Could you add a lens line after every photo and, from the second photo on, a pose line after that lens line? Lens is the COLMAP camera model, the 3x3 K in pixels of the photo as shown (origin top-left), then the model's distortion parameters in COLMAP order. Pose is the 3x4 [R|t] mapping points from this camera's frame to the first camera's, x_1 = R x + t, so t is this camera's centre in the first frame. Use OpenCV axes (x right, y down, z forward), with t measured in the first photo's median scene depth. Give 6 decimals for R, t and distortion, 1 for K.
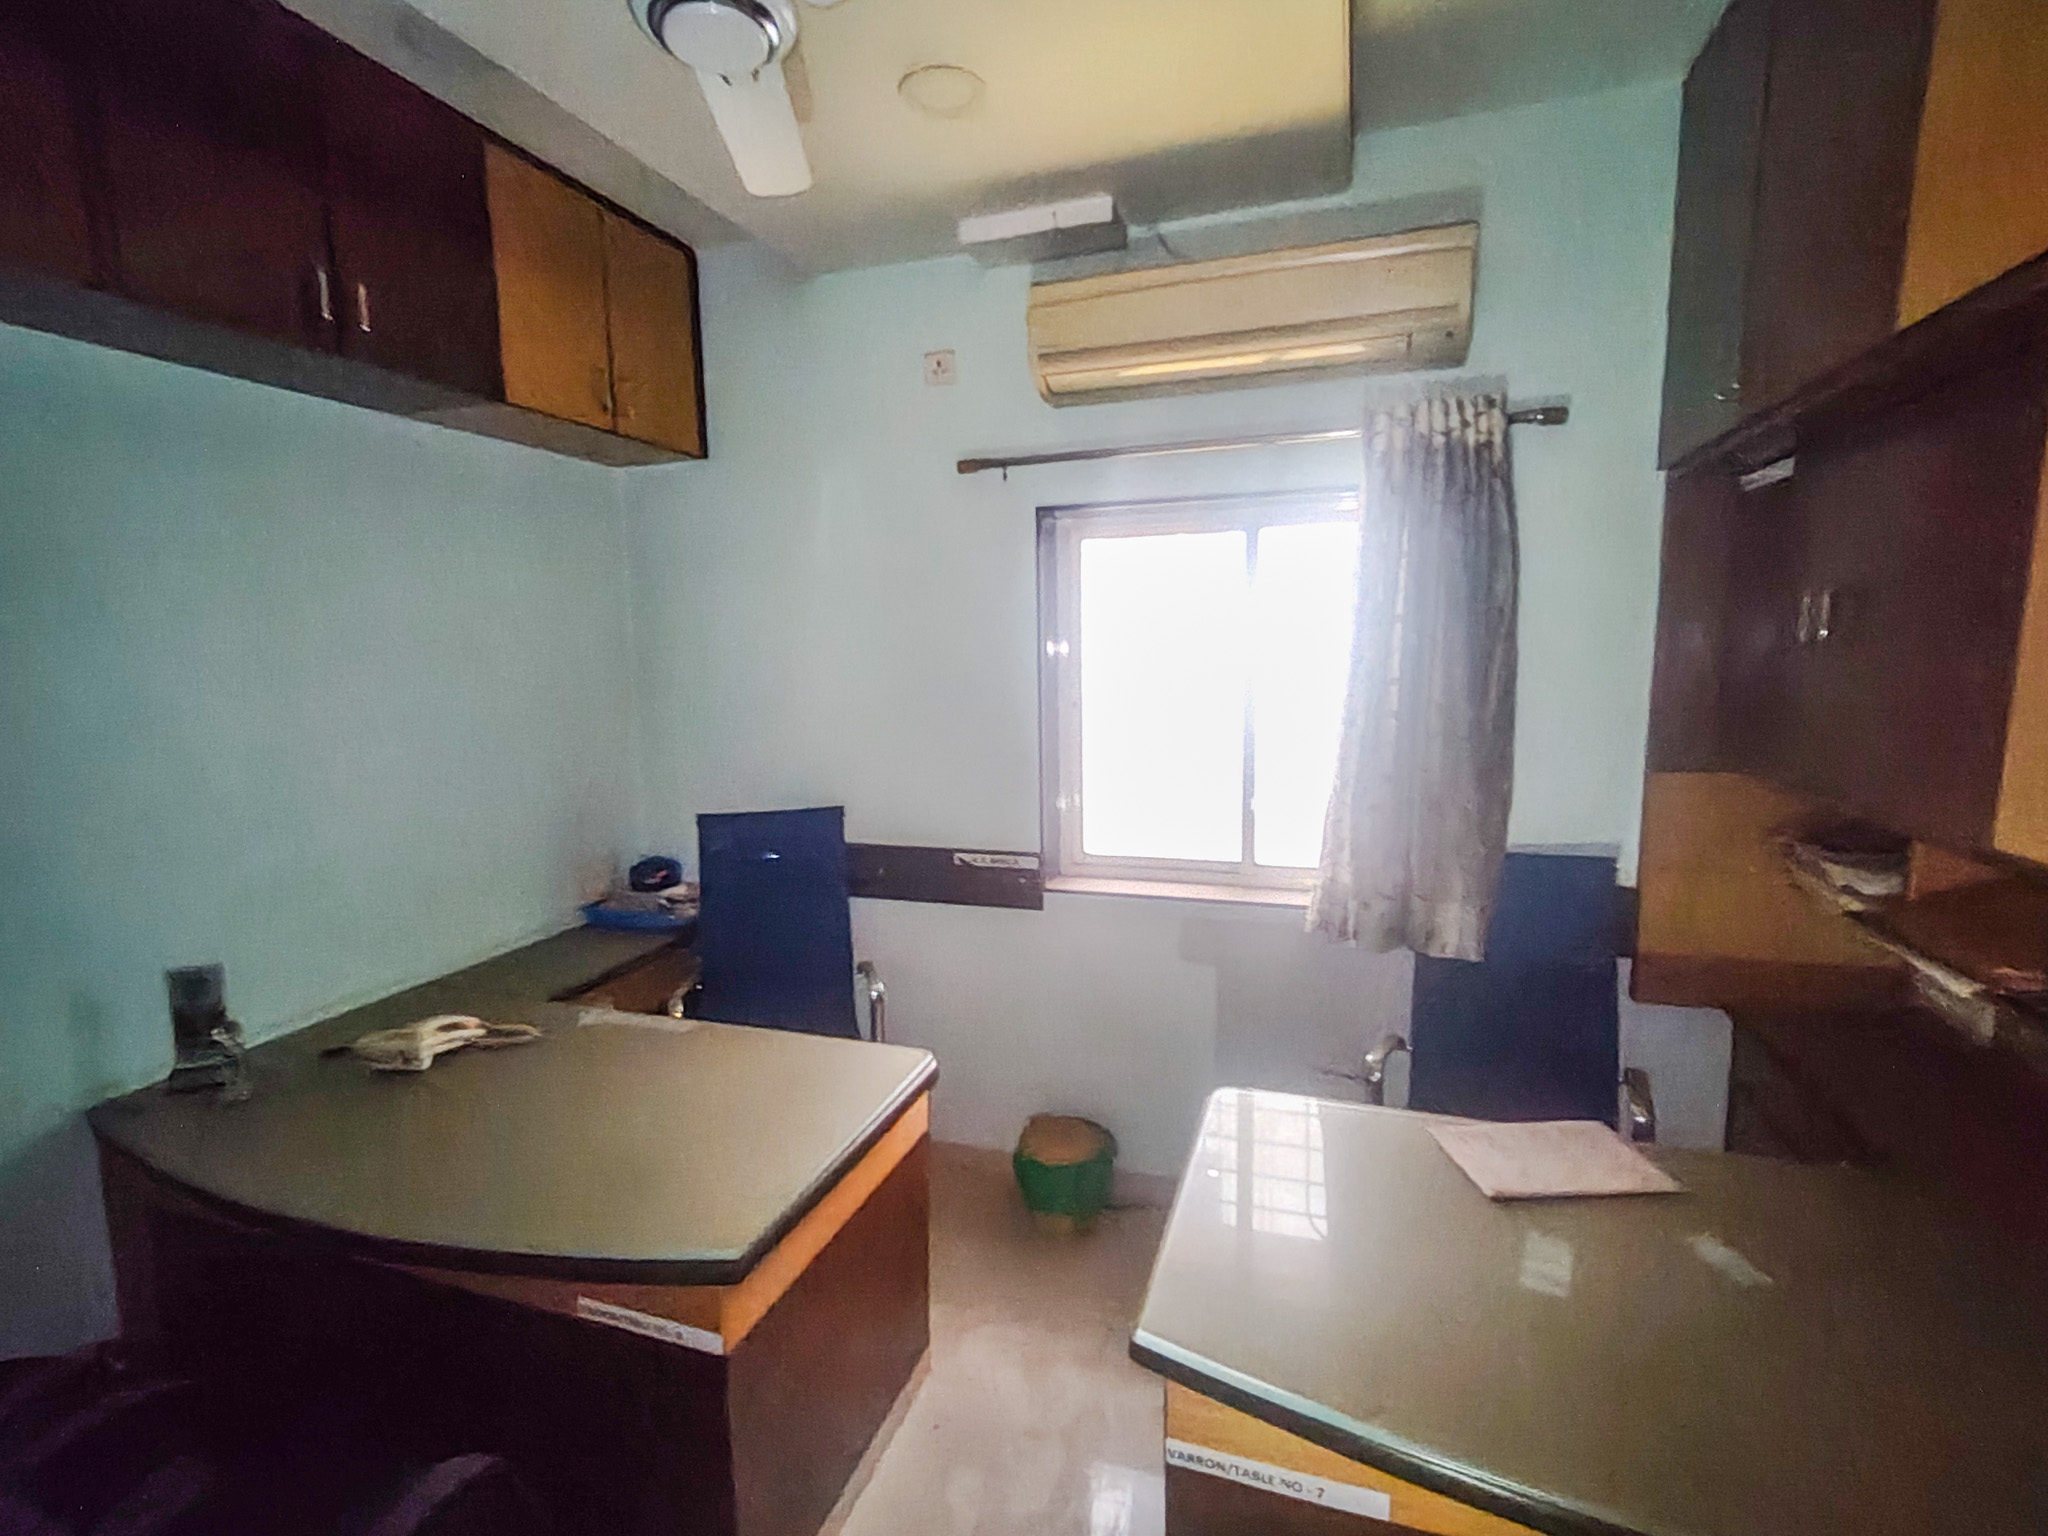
lens RADIAL K [[962.5, 0, 1025.2], [0, 962.5, 763.0], [0, 0, 1]] dist [0.005324, 0.000556]
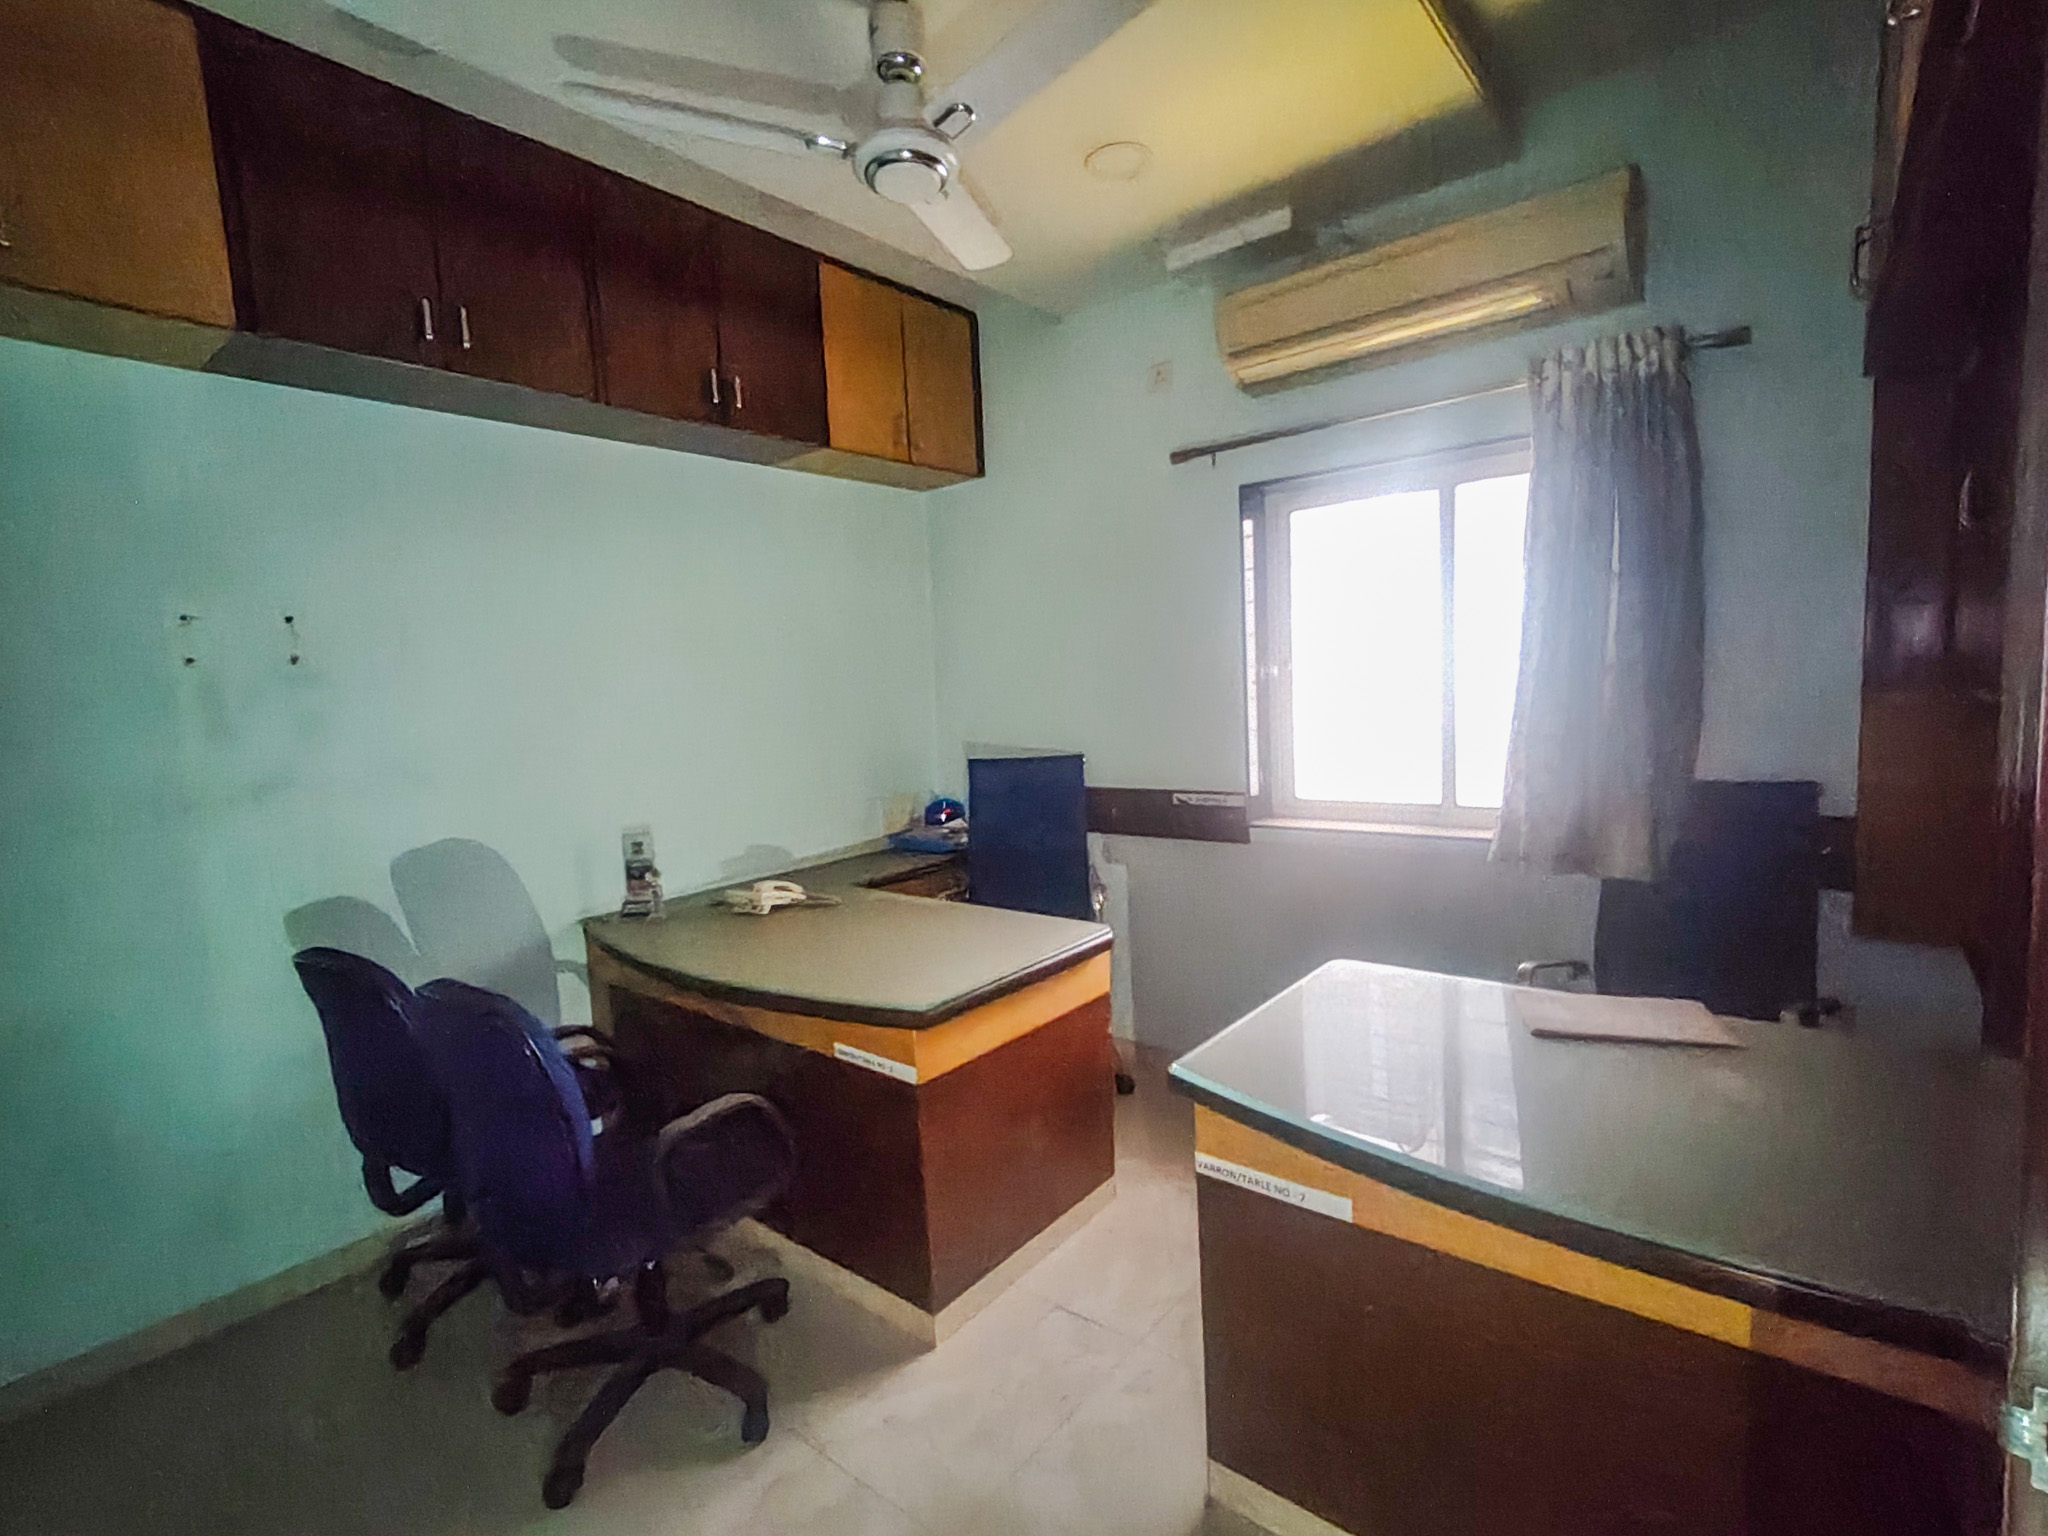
lens RADIAL K [[962.5, 0, 1018.4], [0, 962.5, 758.2], [0, 0, 1]] dist [0.005324, 0.000556]
pose [[0.933800, 0.001030, -0.357794, 0.205613], [-0.011228, 0.999588, -0.026425, 0.104709], [0.357620, 0.028693, 0.933426, -0.174117]]
